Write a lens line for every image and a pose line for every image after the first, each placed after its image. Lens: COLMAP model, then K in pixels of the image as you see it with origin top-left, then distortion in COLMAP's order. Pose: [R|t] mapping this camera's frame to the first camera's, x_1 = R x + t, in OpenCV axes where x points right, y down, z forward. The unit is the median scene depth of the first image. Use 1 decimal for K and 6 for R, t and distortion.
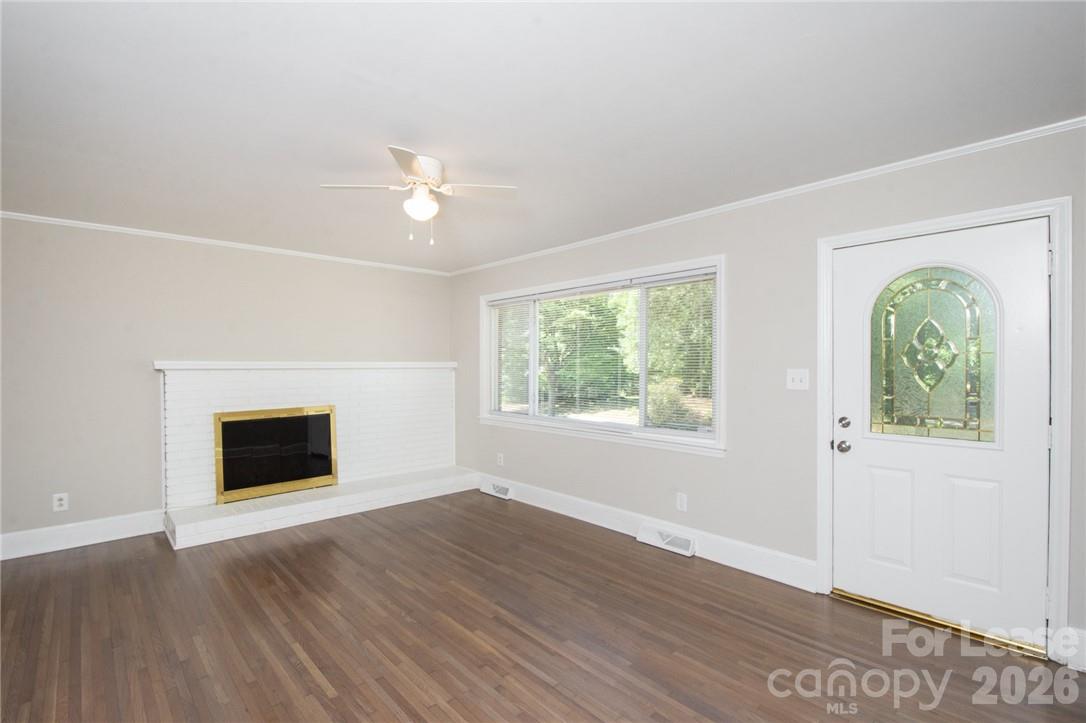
lens RADIAL K [[489.7, 0, 532.8], [0, 489.7, 368.5], [0, 0, 1]] dist [-0.013487, -0.000666]
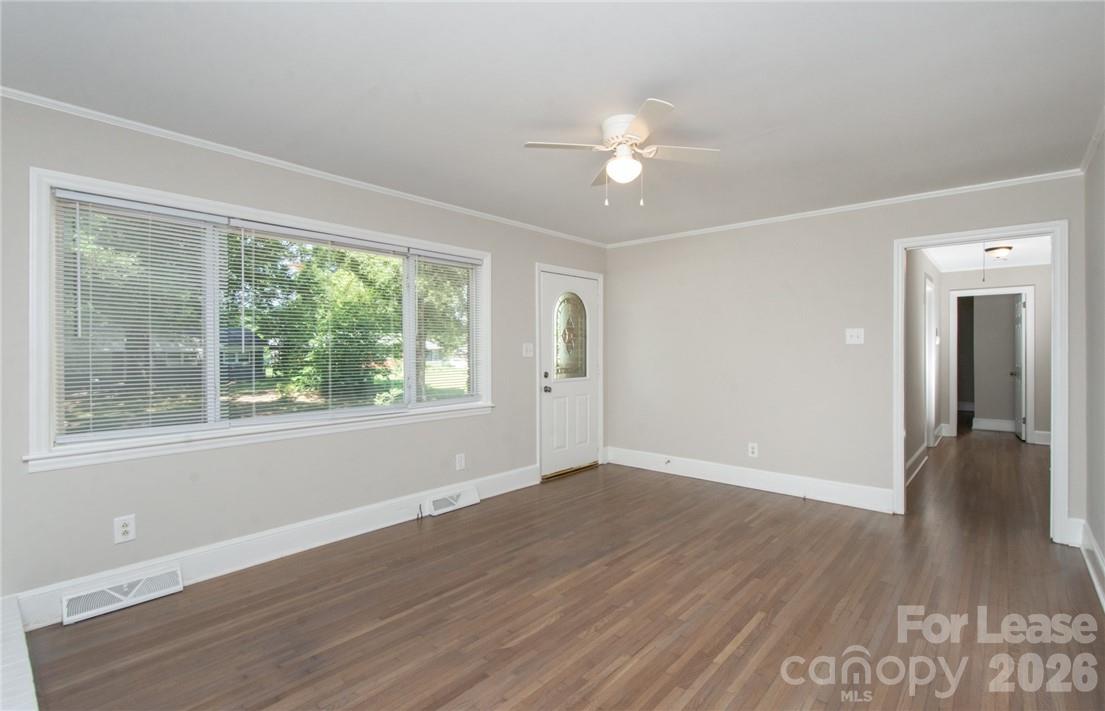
lens RADIAL K [[515.4, 0, 548.7], [0, 515.4, 358.2], [0, 0, 1]] dist [0.002761, -0.003371]
pose [[-0.101124, -0.015209, 0.994758, -1.110687], [0.010265, 0.999814, 0.016330, 0.022907], [-0.994821, 0.011863, -0.100949, 1.141238]]
